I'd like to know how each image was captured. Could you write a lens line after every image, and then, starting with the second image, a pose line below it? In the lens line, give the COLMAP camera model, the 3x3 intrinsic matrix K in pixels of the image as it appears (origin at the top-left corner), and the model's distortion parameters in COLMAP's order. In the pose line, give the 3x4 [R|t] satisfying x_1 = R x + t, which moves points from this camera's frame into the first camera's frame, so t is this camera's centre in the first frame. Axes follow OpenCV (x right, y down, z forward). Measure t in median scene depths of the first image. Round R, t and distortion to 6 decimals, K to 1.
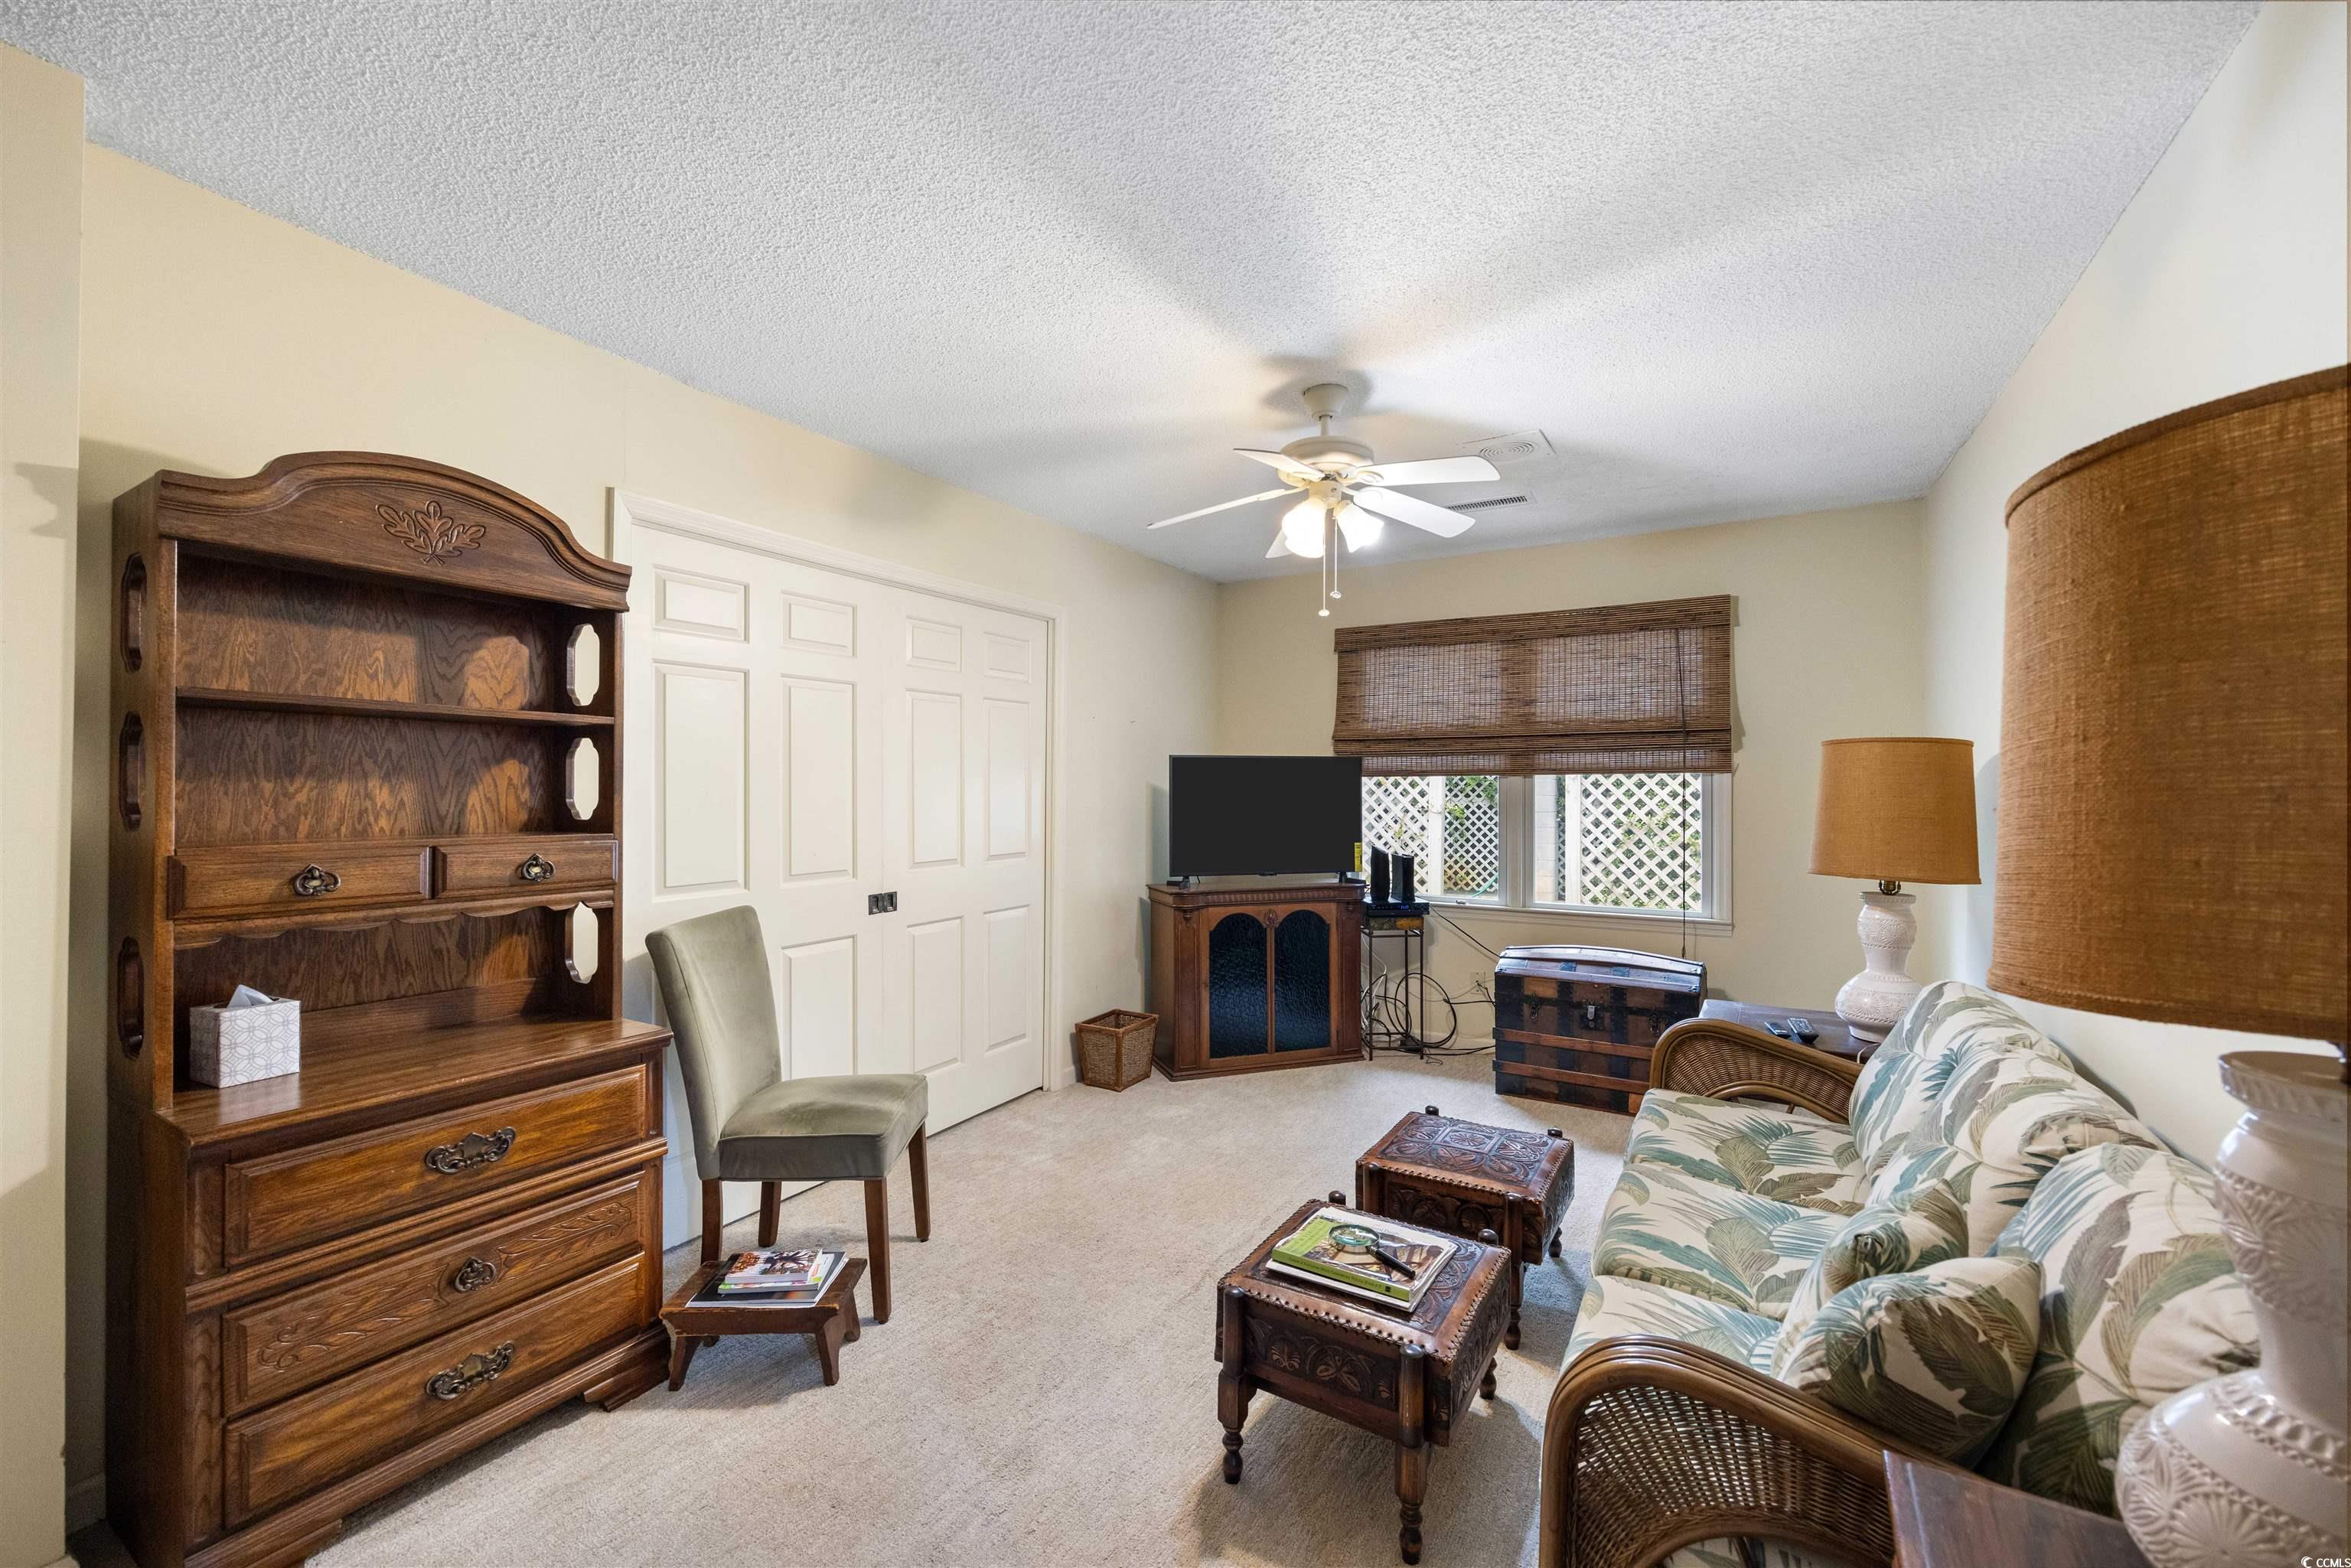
lens RADIAL K [[946.8, 0, 1186.3], [0, 946.8, 786.0], [0, 0, 1]] dist [-0.001689, 0.000215]
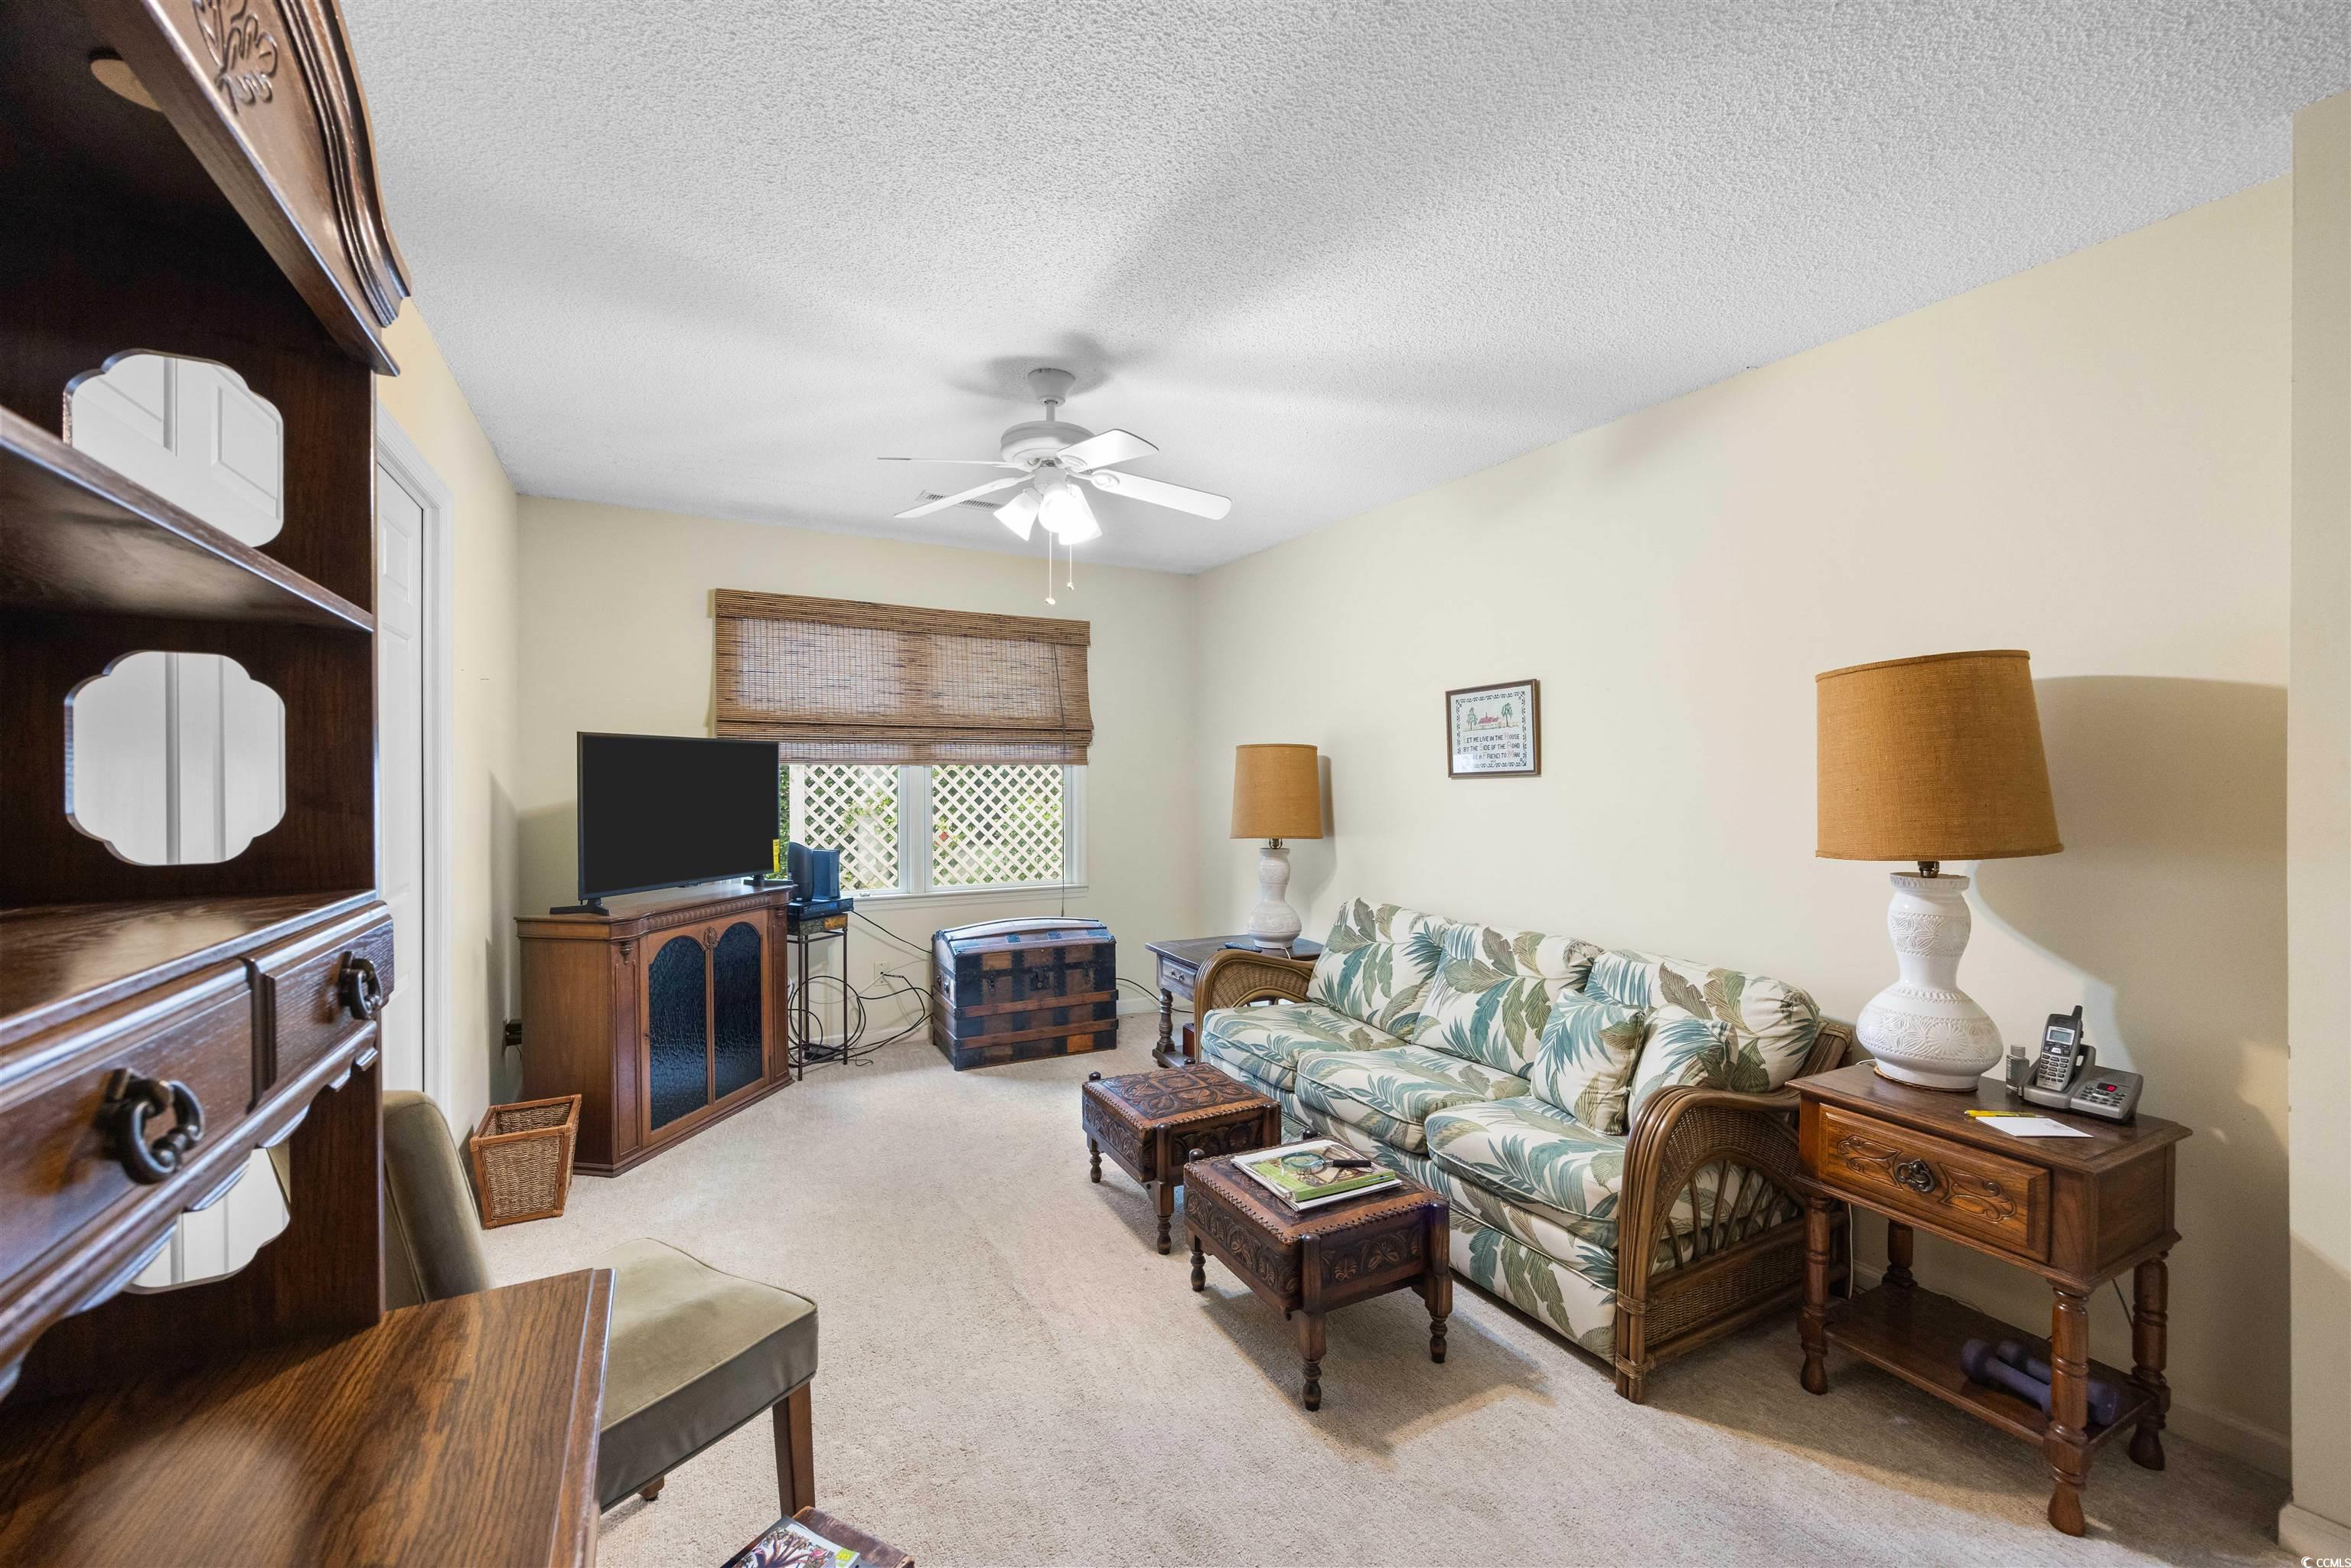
lens RADIAL K [[946.8, 0, 1186.3], [0, 946.8, 783.8], [0, 0, 1]] dist [-0.001689, 0.000215]
pose [[0.505646, -0.006386, 0.862717, -0.415343], [-0.003031, 0.999953, 0.009178, -0.001007], [-0.862735, -0.007256, 0.505603, 0.245672]]
